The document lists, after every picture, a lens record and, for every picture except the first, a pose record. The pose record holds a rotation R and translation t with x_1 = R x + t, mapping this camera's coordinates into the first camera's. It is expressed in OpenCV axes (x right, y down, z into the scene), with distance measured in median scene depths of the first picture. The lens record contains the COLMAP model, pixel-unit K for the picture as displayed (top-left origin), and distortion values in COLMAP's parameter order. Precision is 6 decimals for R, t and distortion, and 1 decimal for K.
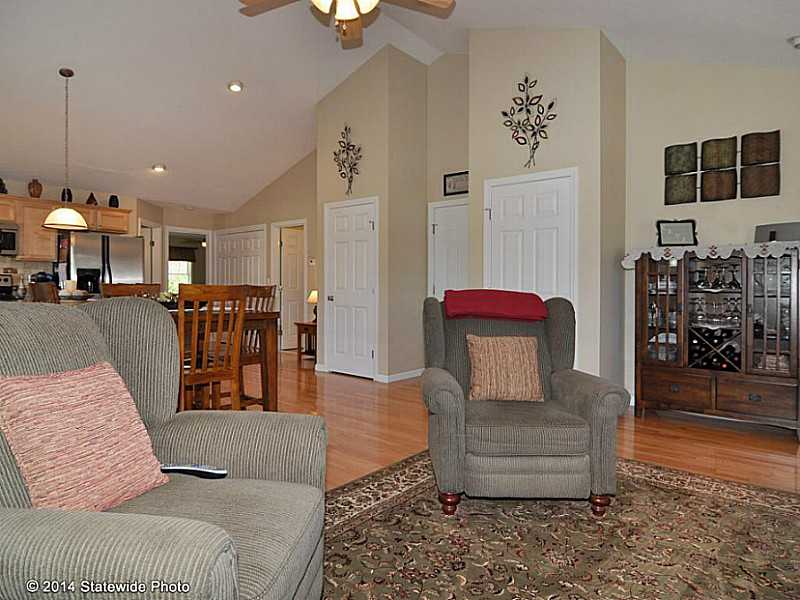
lens RADIAL K [[498.3, 0, 394.4], [0, 498.3, 294.6], [0, 0, 1]] dist [-0.012166, 0.001616]
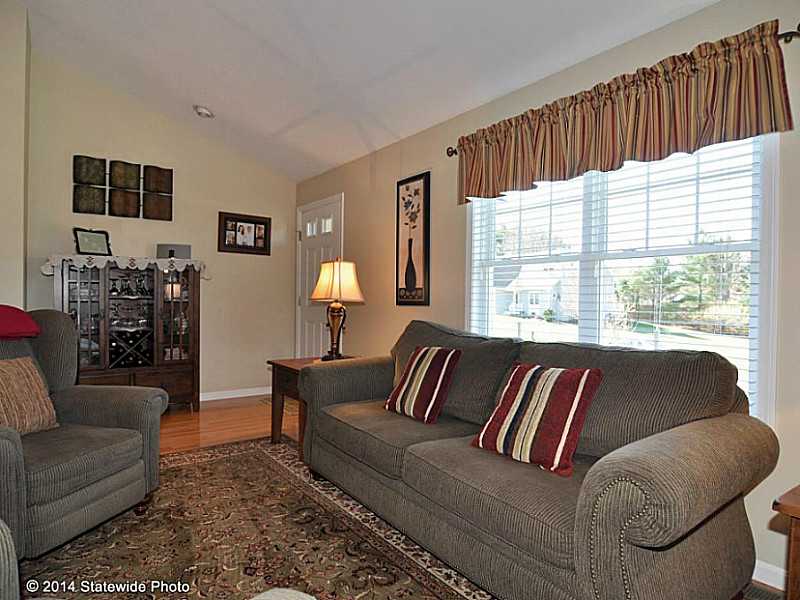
lens RADIAL K [[485.2, 0, 401.7], [0, 485.2, 304.5], [0, 0, 1]] dist [-0.025415, 0.000771]
pose [[0.231213, -0.024770, 0.972588, -0.272344], [0.004265, 0.999692, 0.024447, -0.015538], [-0.972894, -0.001504, 0.231247, 0.138953]]
